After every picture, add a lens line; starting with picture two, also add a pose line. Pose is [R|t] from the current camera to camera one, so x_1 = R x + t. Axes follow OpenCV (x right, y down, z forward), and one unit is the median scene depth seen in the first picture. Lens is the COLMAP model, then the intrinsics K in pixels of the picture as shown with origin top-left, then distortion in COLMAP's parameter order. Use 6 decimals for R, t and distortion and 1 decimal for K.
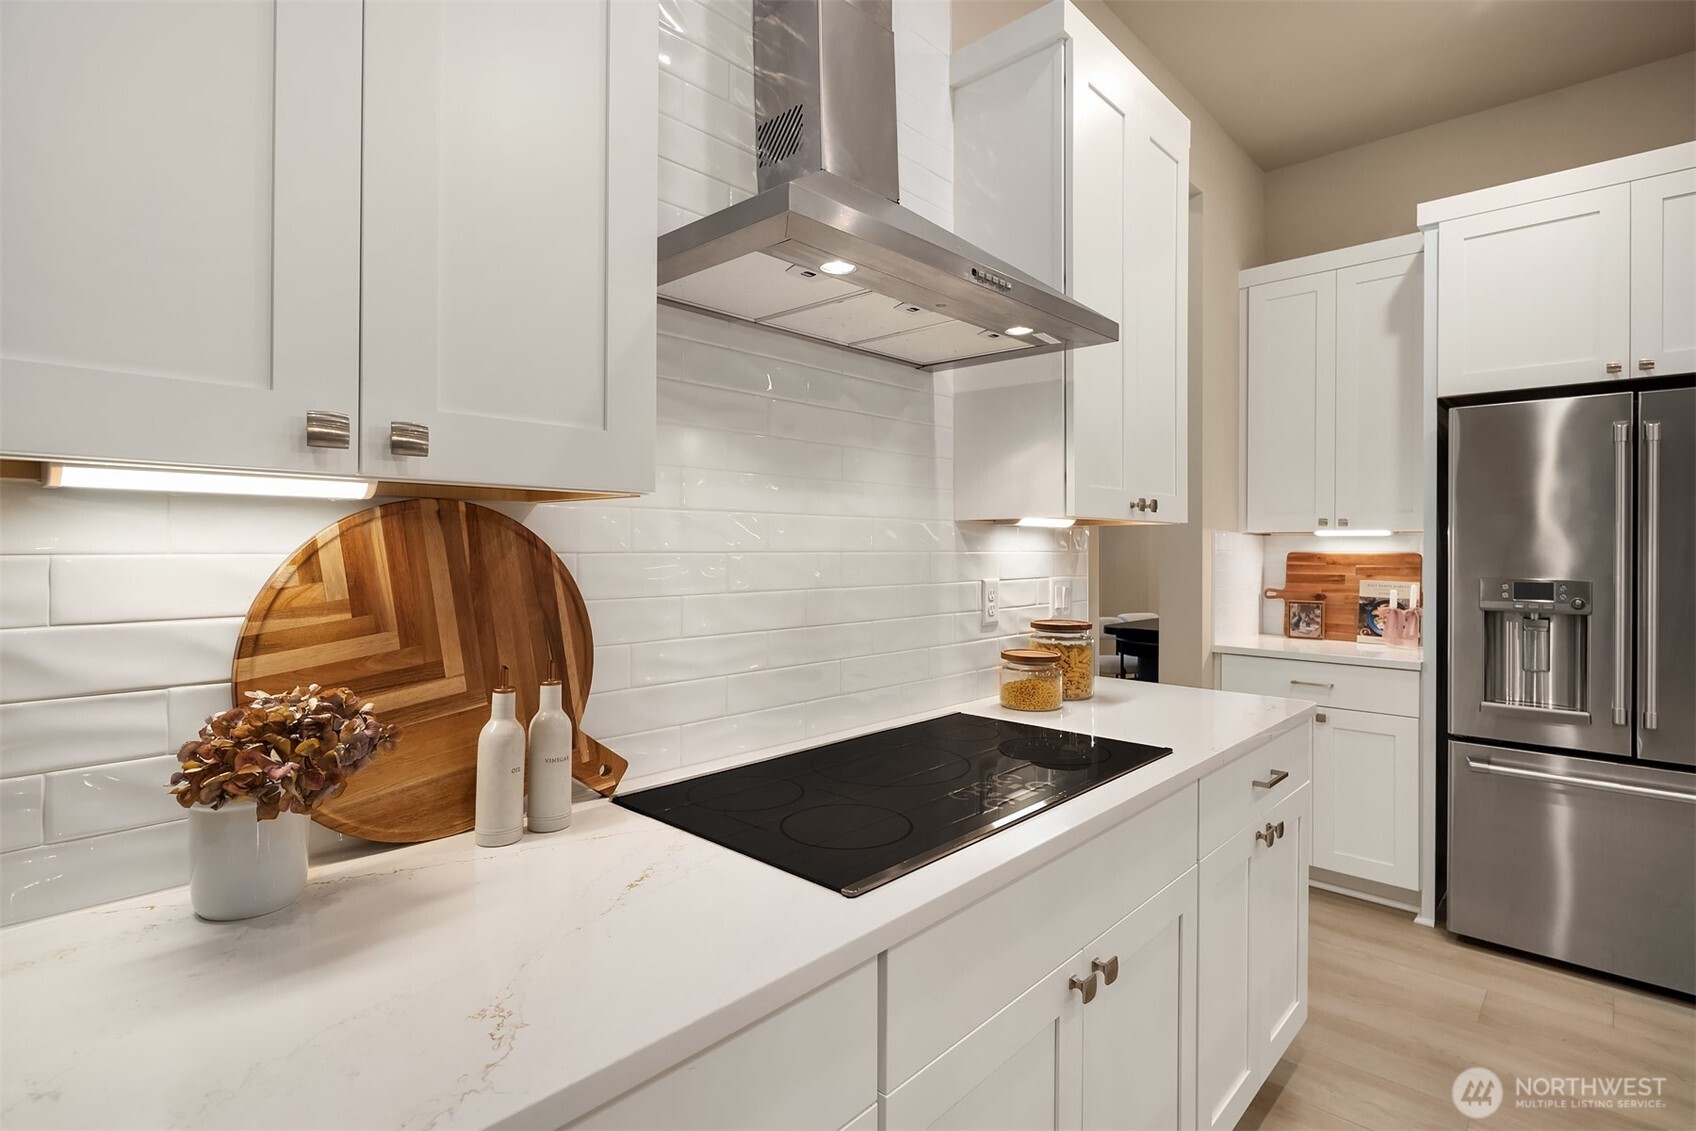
lens RADIAL K [[827.0, 0, 859.1], [0, 827.0, 557.2], [0, 0, 1]] dist [0.003571, -0.002806]
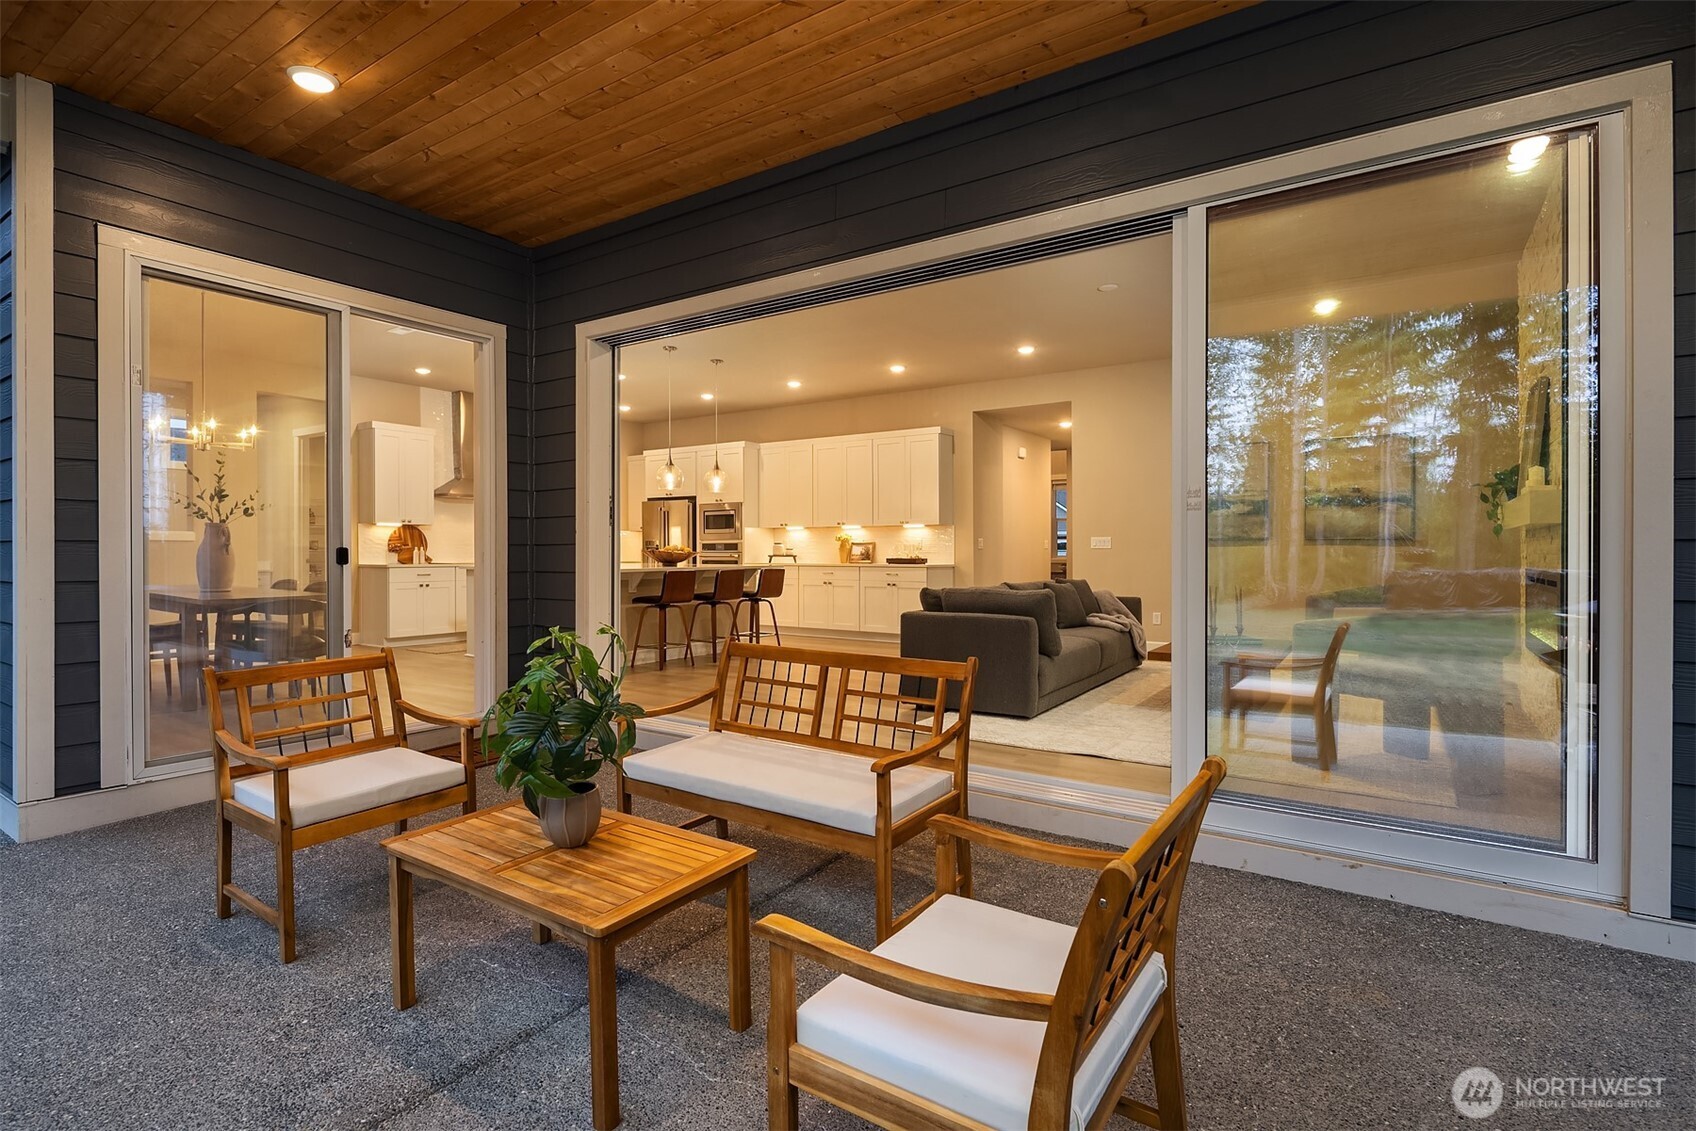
lens RADIAL K [[827.0, 0, 840.1], [0, 827.0, 557.7], [0, 0, 1]] dist [0.003571, -0.002806]
pose [[0.989207, -0.002937, 0.146496, 2.709026], [0.003556, 0.999986, -0.003963, 0.328420], [-0.146482, 0.004441, 0.989203, -8.286800]]
